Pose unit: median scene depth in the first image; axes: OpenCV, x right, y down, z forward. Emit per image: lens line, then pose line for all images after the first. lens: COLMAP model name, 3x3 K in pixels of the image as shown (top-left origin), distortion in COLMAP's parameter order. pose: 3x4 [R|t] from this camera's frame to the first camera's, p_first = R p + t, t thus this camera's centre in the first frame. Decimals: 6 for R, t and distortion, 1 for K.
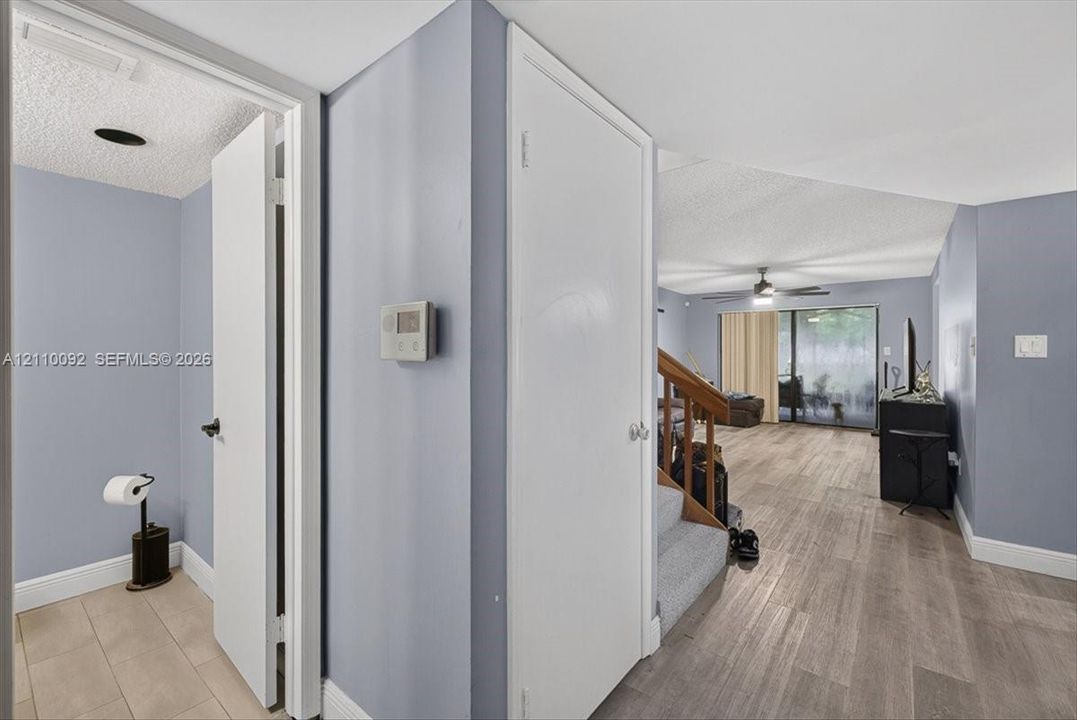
lens RADIAL K [[450.9, 0, 542.5], [0, 450.9, 355.9], [0, 0, 1]] dist [0.001756, 0.000181]
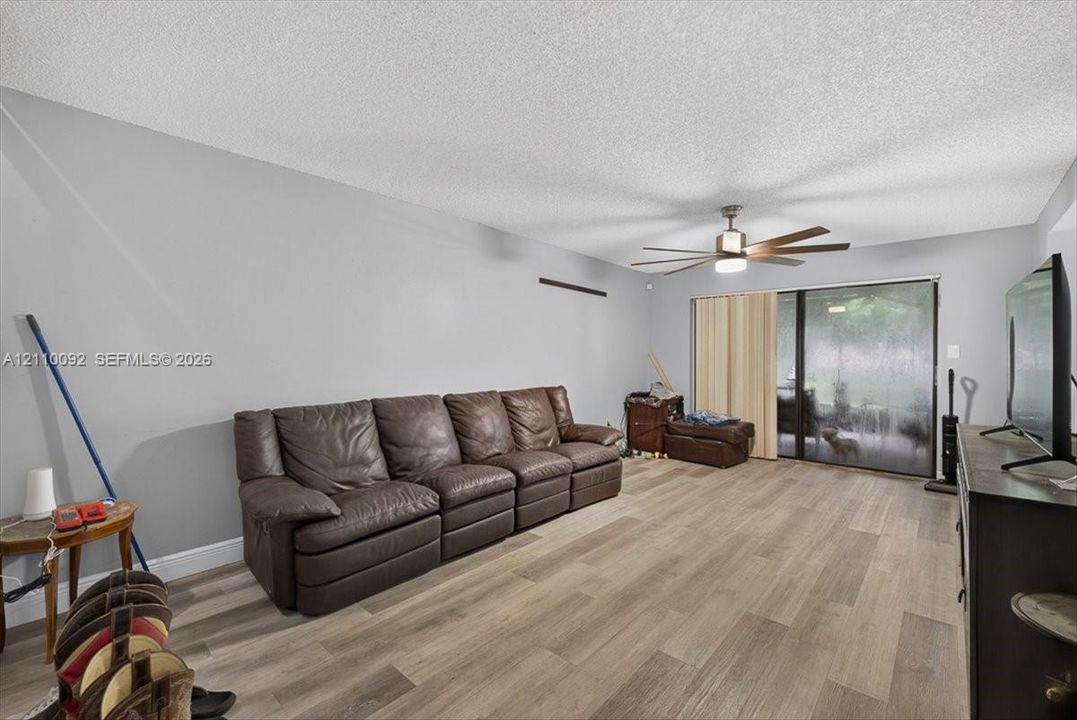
lens RADIAL K [[445.7, 0, 538.5], [0, 445.7, 360.0], [0, 0, 1]] dist [0.002810, 0.000289]
pose [[0.997425, 0.002232, -0.071689, 0.247696], [-0.002139, 0.999997, 0.001371, 0.000943], [0.071692, -0.001214, 0.997426, 0.357280]]
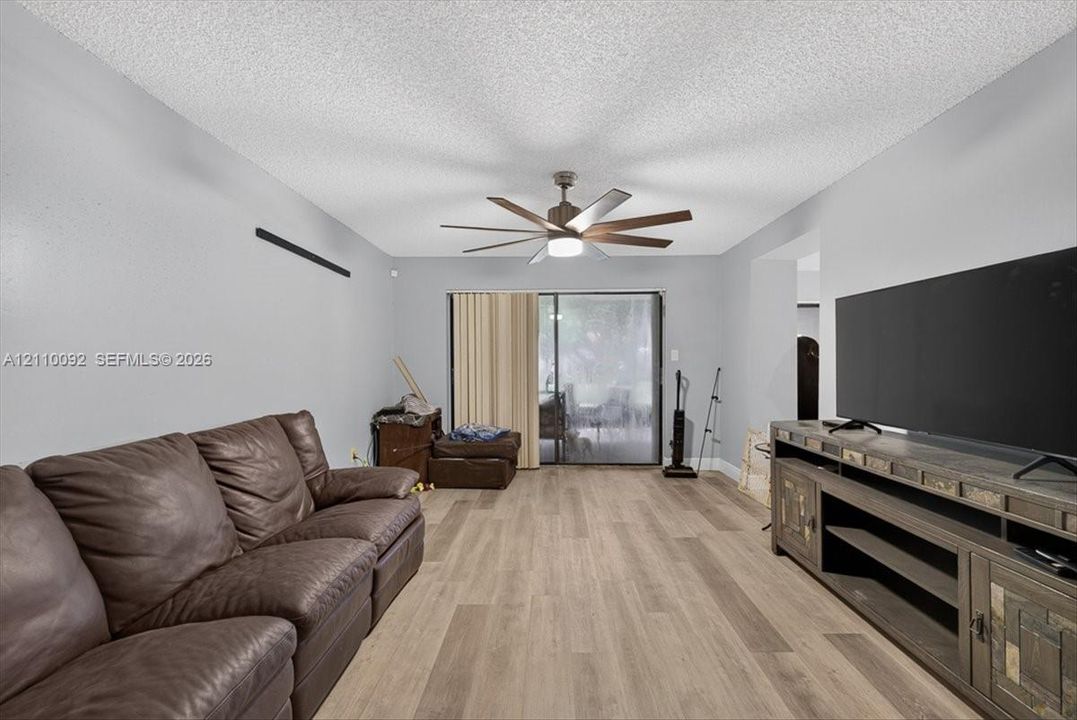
lens RADIAL K [[443.7, 0, 537.7], [0, 443.7, 367.2], [0, 0, 1]] dist [0.002168, 0.000170]
pose [[0.800784, -0.013631, 0.598799, 0.164357], [0.010290, 0.999907, 0.009000, -0.000457], [-0.598865, -0.001045, 0.800849, 0.565609]]
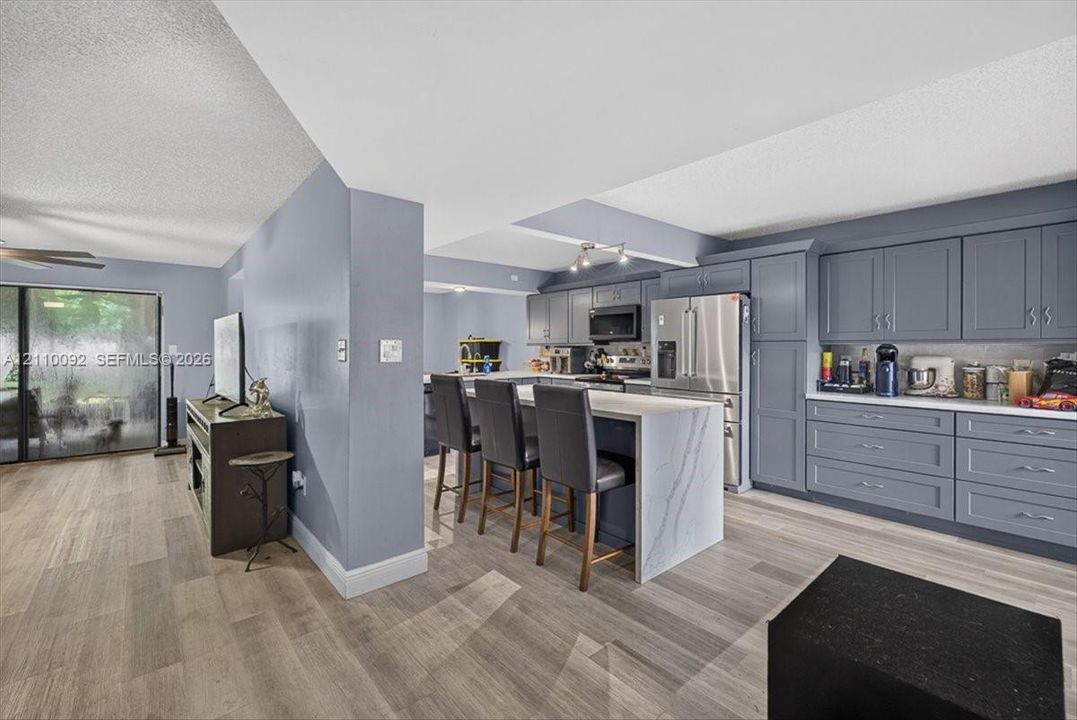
lens RADIAL K [[452.5, 0, 531.5], [0, 452.5, 346.7], [0, 0, 1]] dist [0.000452, 0.000265]
pose [[0.187446, 0.000882, 0.982275, 0.070301], [0.007780, 0.999967, -0.002382, -0.009810], [-0.982244, 0.008089, 0.187433, 0.197489]]
